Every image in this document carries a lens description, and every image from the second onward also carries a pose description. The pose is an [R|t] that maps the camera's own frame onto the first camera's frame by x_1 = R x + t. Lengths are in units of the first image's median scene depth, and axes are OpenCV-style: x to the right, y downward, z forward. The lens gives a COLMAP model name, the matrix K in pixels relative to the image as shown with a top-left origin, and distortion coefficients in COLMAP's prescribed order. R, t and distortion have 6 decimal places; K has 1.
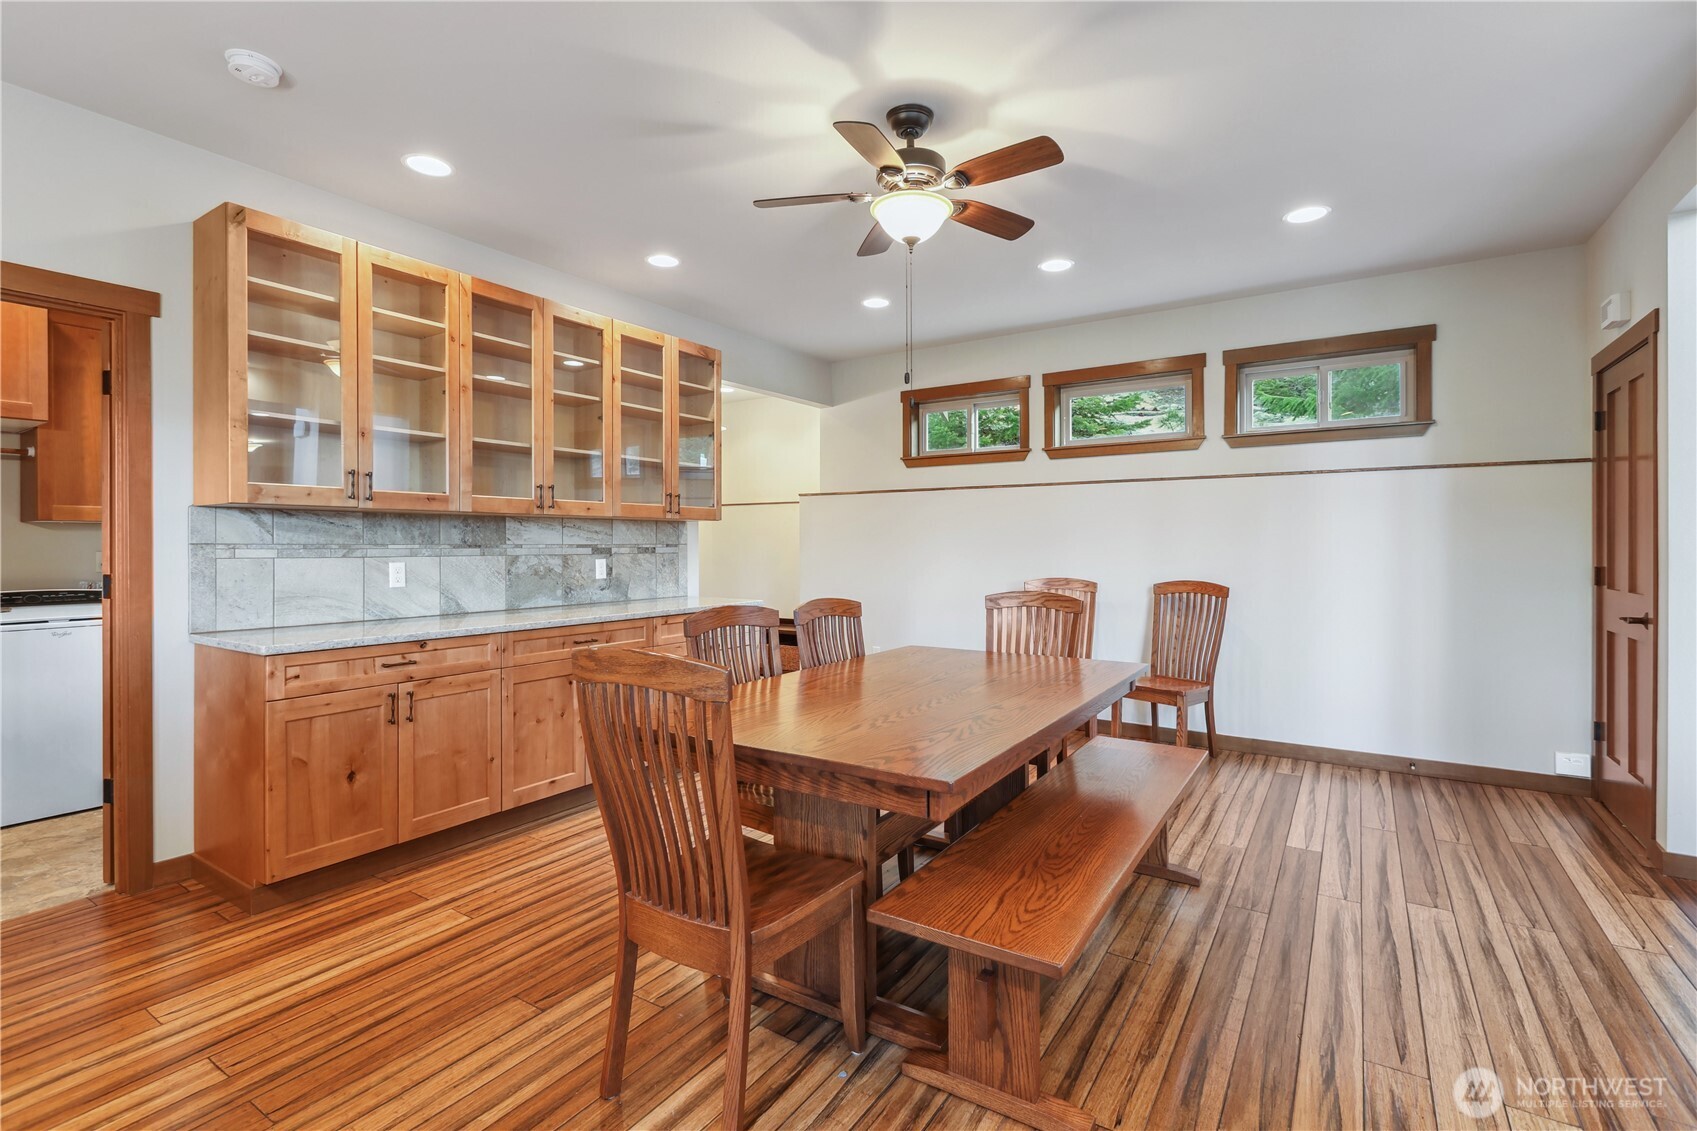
lens RADIAL K [[773.2, 0, 853.9], [0, 773.2, 544.3], [0, 0, 1]] dist [-0.000996, -0.000262]
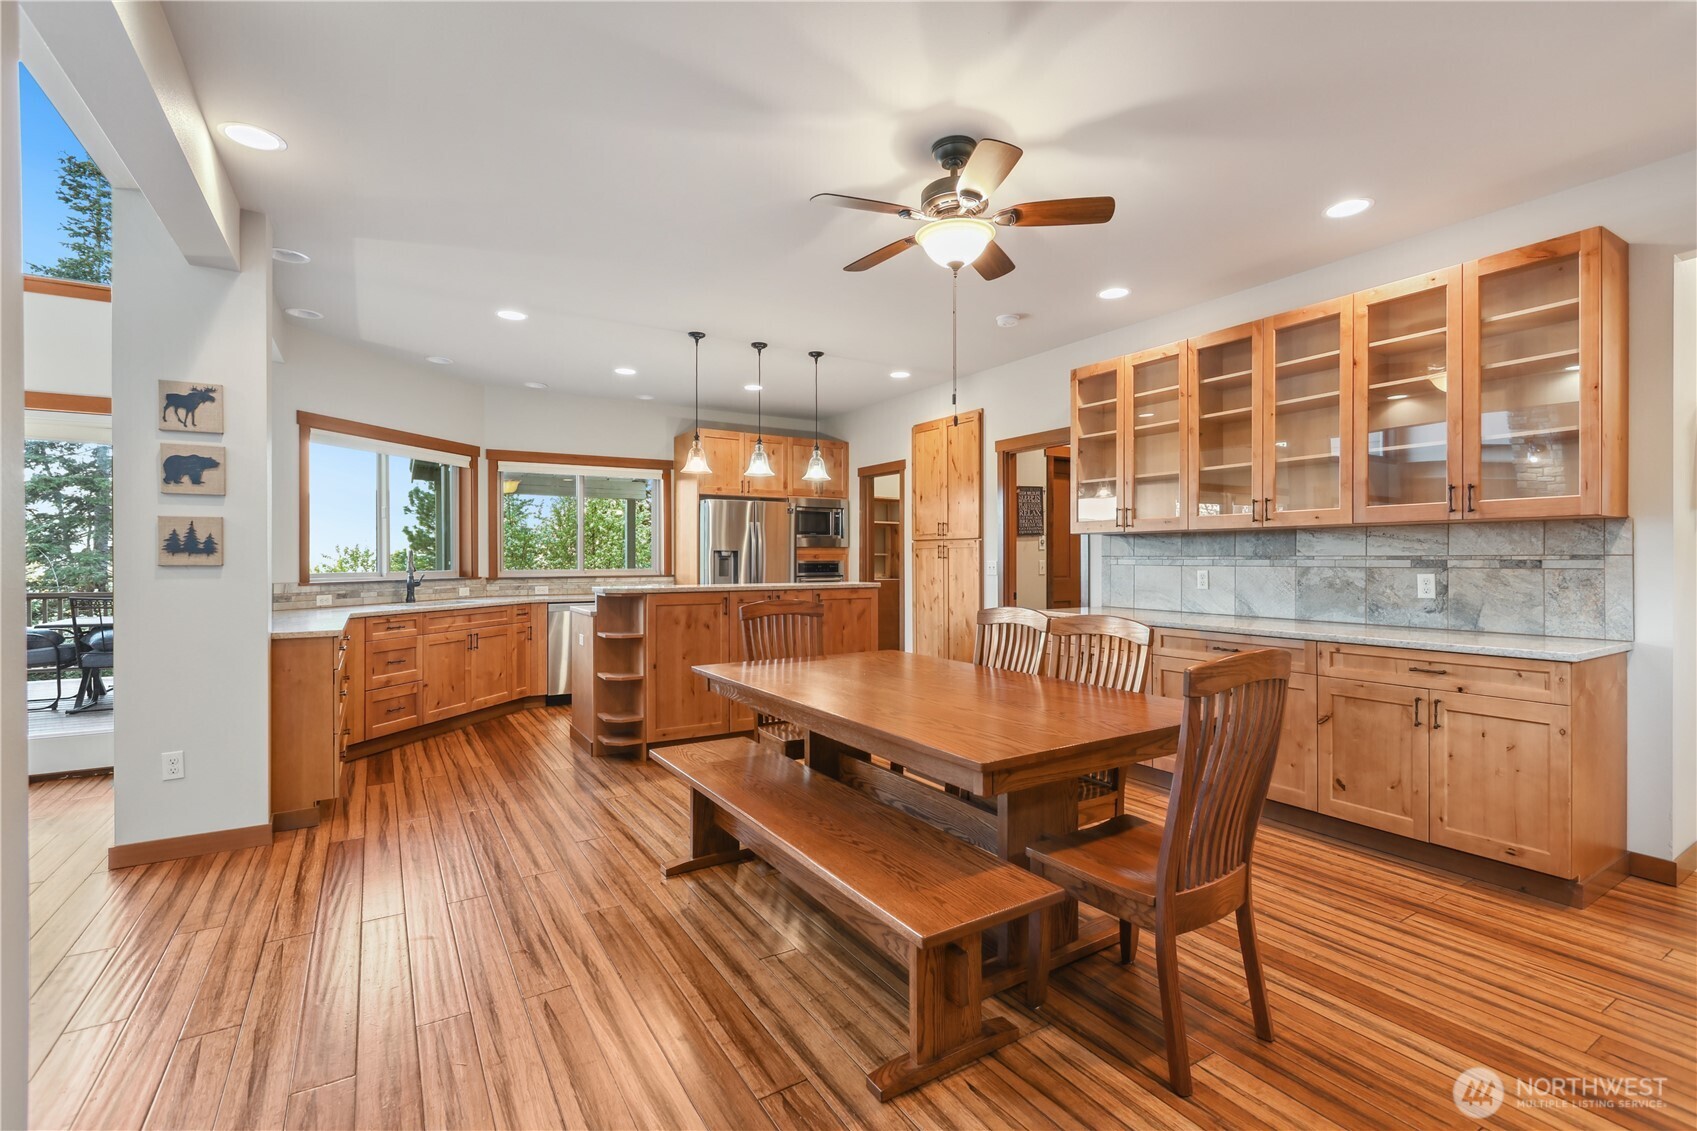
lens RADIAL K [[763.5, 0, 851.4], [0, 763.5, 559.6], [0, 0, 1]] dist [0.001958, 0.000564]
pose [[-0.423791, 0.004110, -0.905751, 0.728792], [0.002517, 0.999991, 0.003360, -0.000075], [0.905757, -0.000856, -0.423798, 0.893112]]
